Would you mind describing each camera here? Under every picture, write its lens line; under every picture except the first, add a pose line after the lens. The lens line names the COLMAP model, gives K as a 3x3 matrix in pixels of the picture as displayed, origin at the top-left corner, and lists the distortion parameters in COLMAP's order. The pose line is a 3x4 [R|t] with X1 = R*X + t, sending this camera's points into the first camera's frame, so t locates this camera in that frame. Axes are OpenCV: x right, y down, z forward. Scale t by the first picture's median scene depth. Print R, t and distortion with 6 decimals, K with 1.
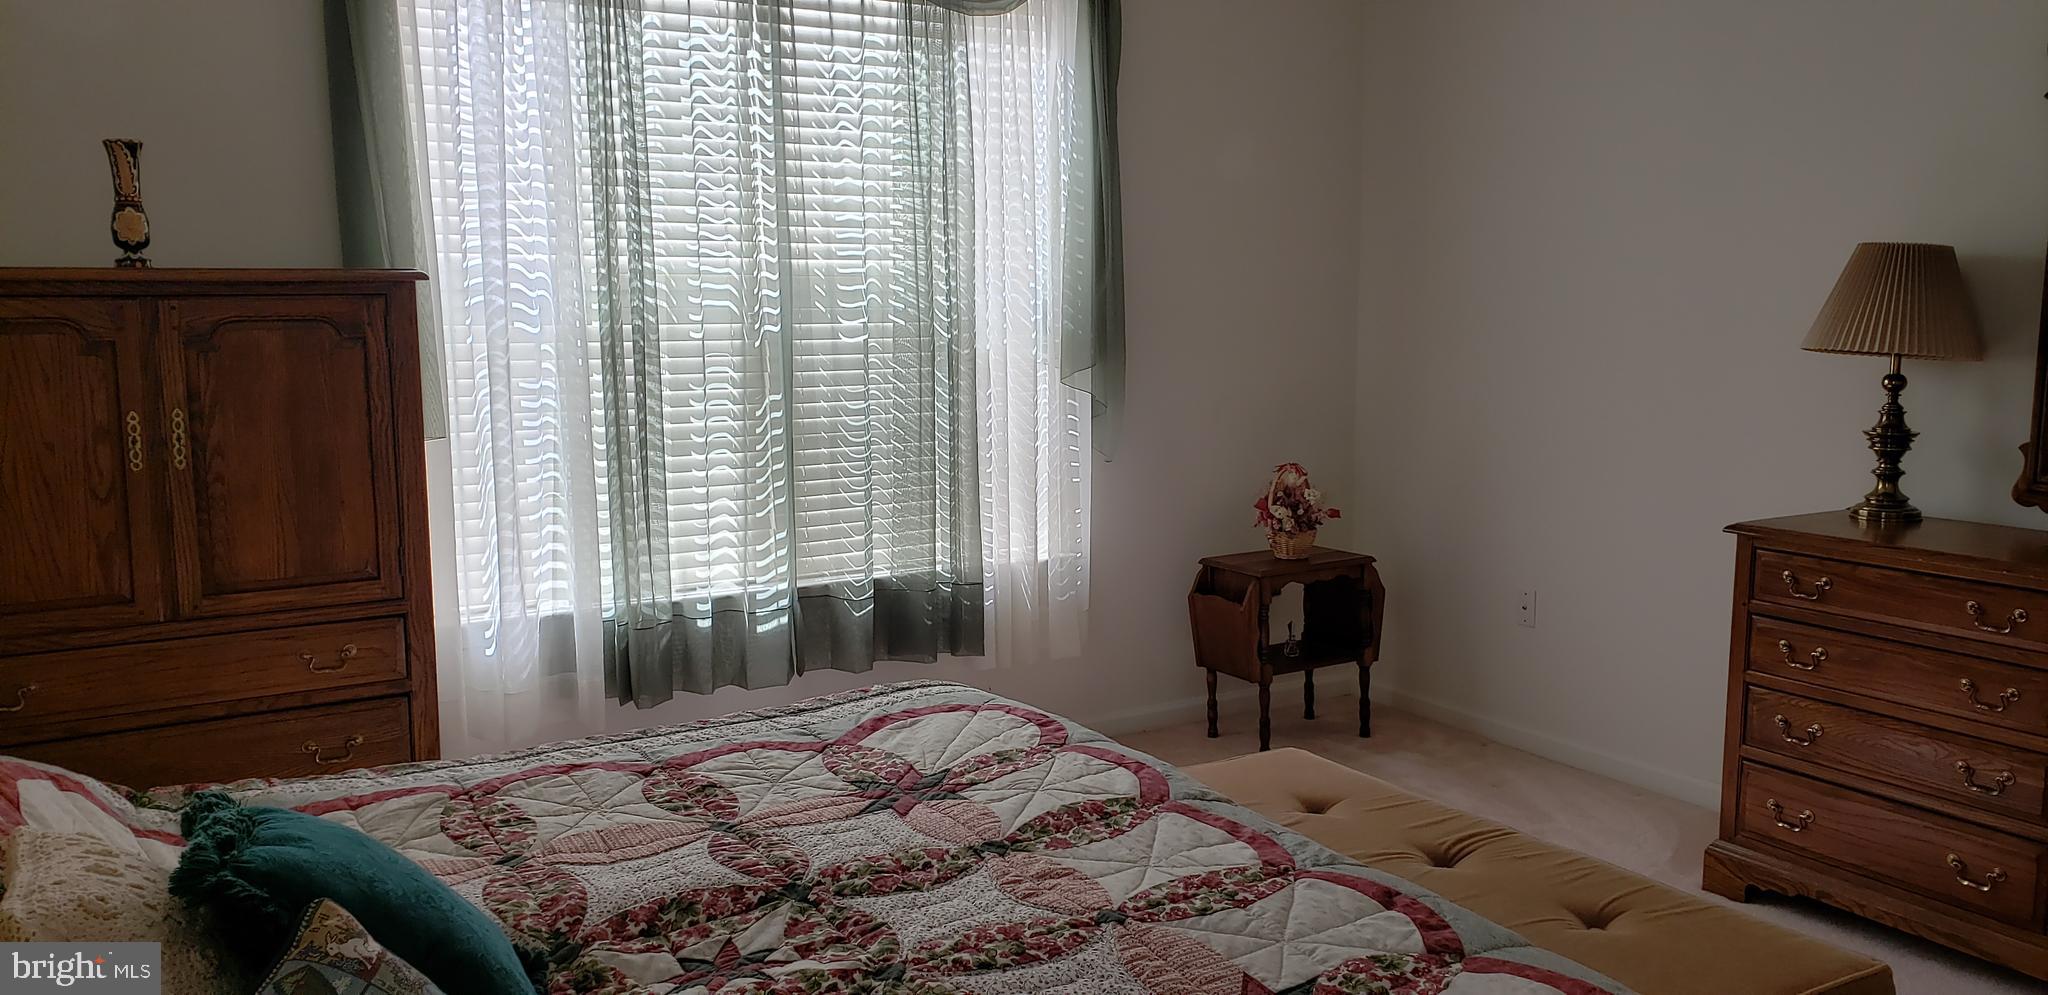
lens RADIAL K [[1518.7, 0, 1024.0], [0, 1518.7, 497.5], [0, 0, 1]] dist [0.000947, -0.000558]
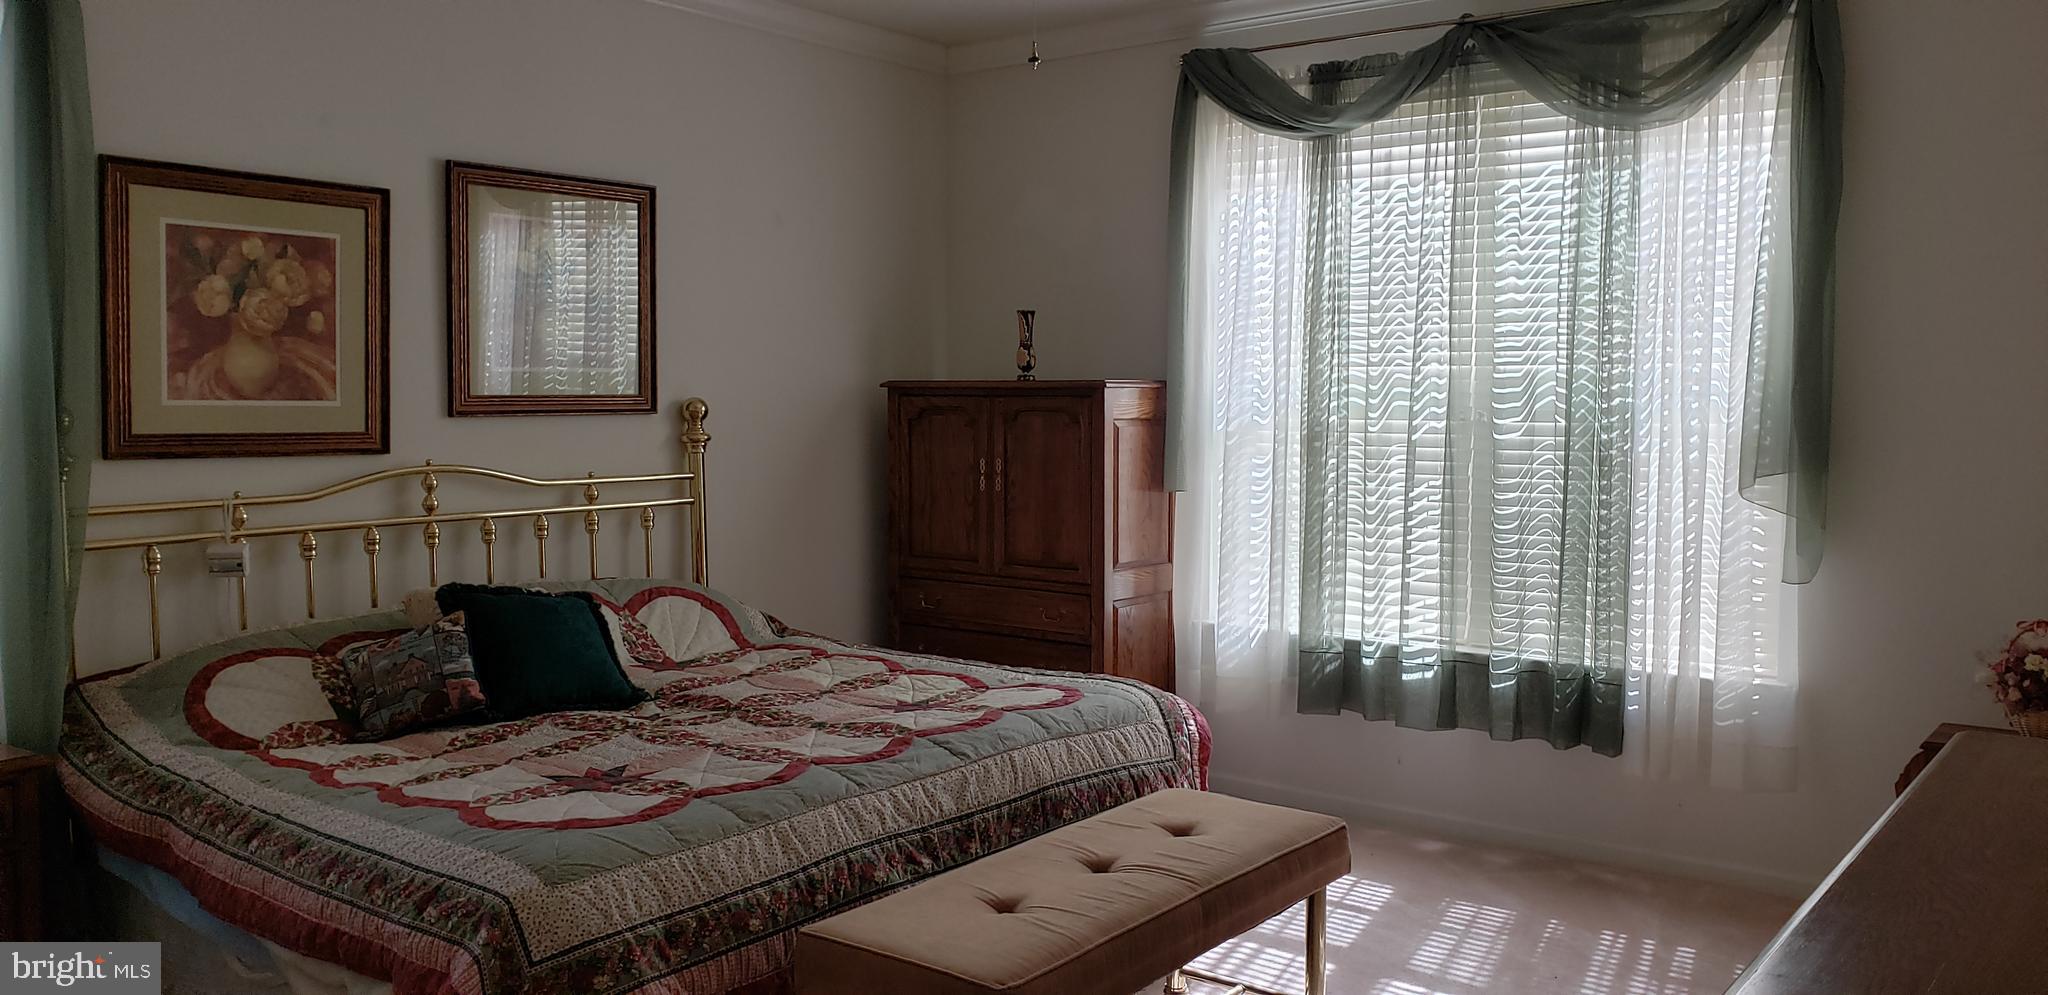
lens RADIAL K [[1518.7, 0, 1024.0], [0, 1518.7, 497.5], [0, 0, 1]] dist [0.000947, -0.000558]
pose [[0.333997, 0.064808, -0.940344, 0.836878], [-0.127966, 0.991515, 0.022883, -0.041554], [0.933847, 0.112689, 0.339456, 0.306658]]
